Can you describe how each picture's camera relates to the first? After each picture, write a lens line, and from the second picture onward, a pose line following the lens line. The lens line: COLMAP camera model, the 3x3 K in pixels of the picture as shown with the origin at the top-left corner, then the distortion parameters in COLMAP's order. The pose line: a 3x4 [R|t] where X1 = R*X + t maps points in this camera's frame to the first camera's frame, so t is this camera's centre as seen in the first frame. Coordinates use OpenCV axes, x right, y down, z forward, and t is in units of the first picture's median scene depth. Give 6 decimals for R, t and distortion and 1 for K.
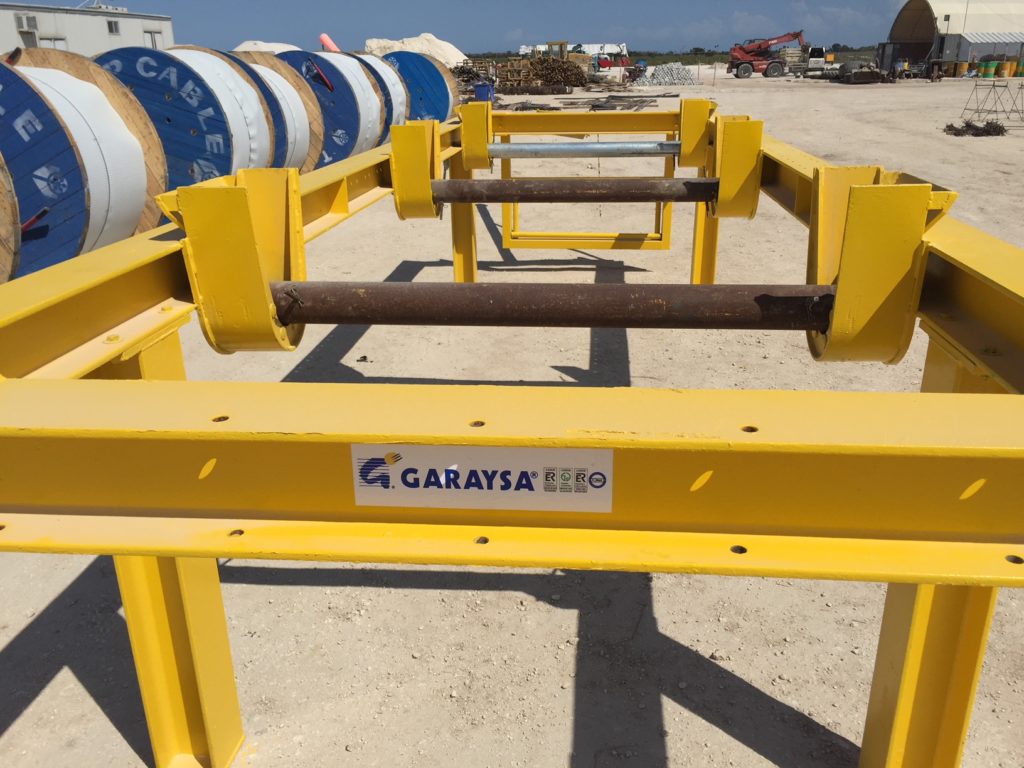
lens RADIAL K [[883.1, 0, 505.5], [0, 883.1, 381.2], [0, 0, 1]] dist [0.097544, -0.147100]
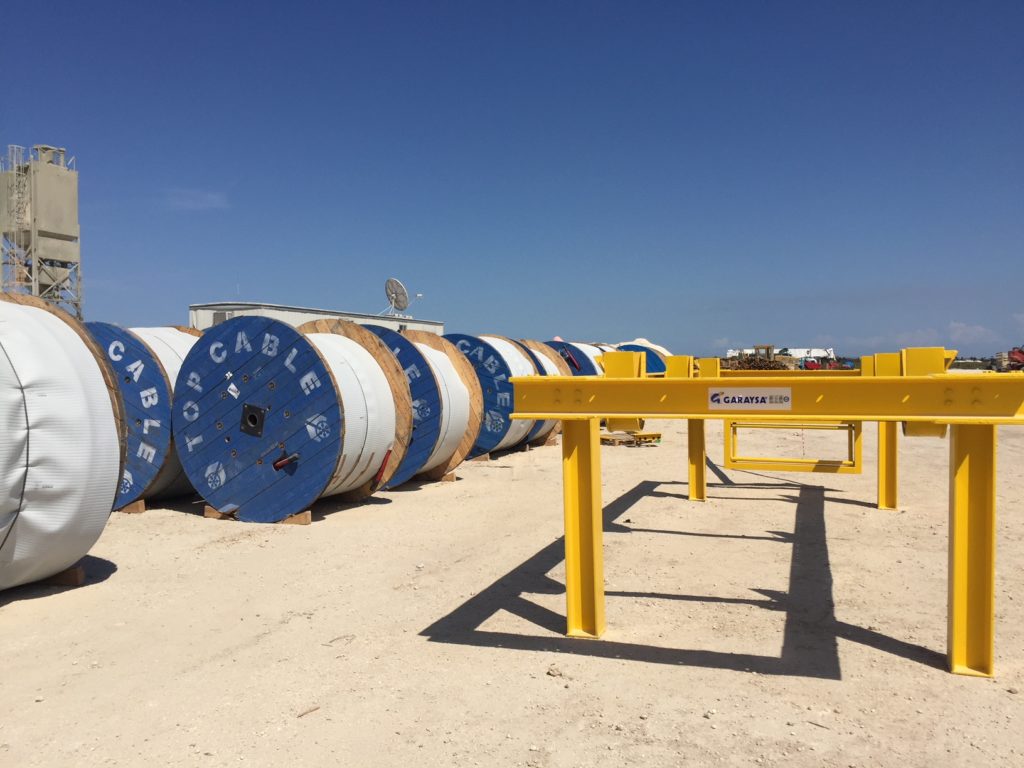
lens RADIAL K [[883.1, 0, 505.5], [0, 883.1, 381.2], [0, 0, 1]] dist [0.097544, -0.147100]
pose [[0.974135, 0.011725, -0.225661, -0.023893], [-0.083552, 0.946568, -0.311493, 0.166432], [0.209951, 0.322290, 0.923065, -0.328180]]
